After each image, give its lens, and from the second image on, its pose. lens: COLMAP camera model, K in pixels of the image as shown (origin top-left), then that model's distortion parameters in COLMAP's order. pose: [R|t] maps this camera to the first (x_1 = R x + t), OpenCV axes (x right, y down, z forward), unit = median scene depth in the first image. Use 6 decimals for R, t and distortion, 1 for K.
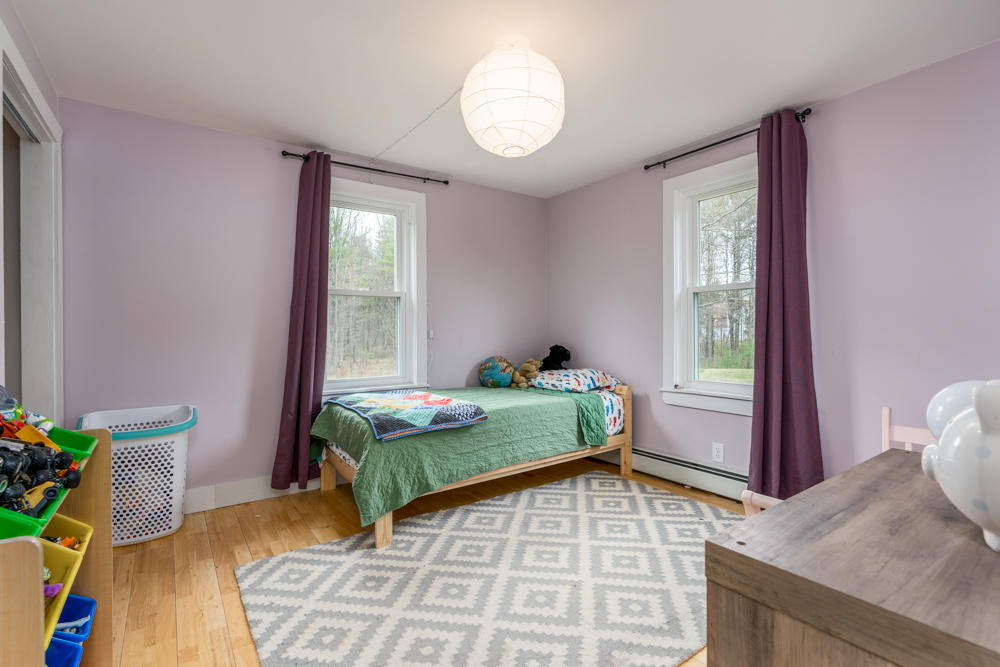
lens RADIAL K [[464.1, 0, 498.0], [0, 464.1, 337.6], [0, 0, 1]] dist [-0.004019, -0.000467]
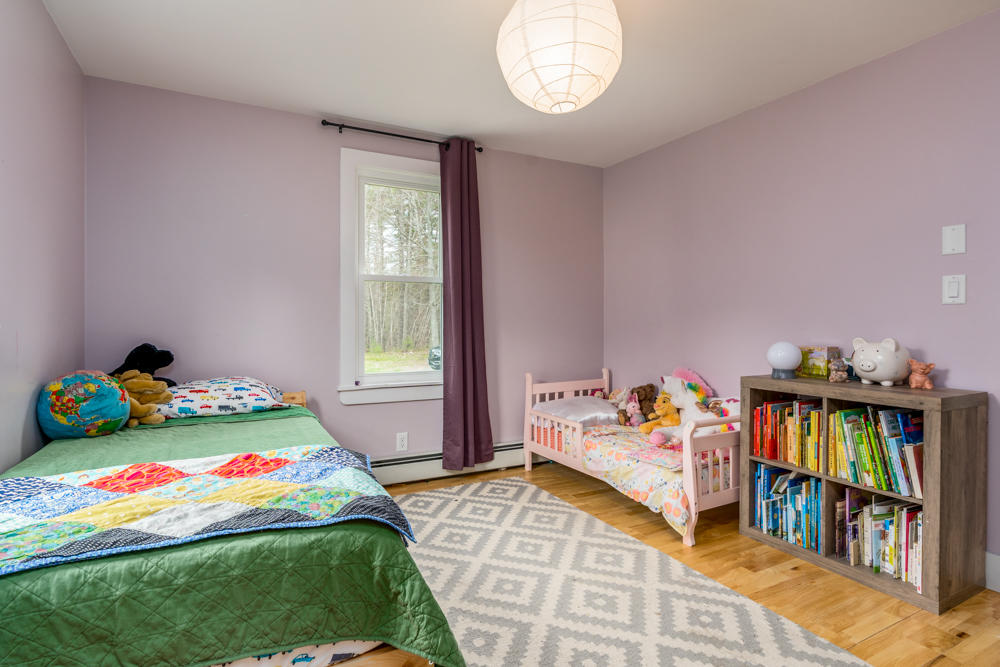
lens RADIAL K [[496.5, 0, 498.3], [0, 496.5, 327.3], [0, 0, 1]] dist [-0.001701, -0.000087]
pose [[0.144639, -0.003517, 0.989478, -0.574322], [0.011195, 0.999935, 0.001918, -0.001305], [-0.989421, 0.010800, 0.144669, 0.643100]]
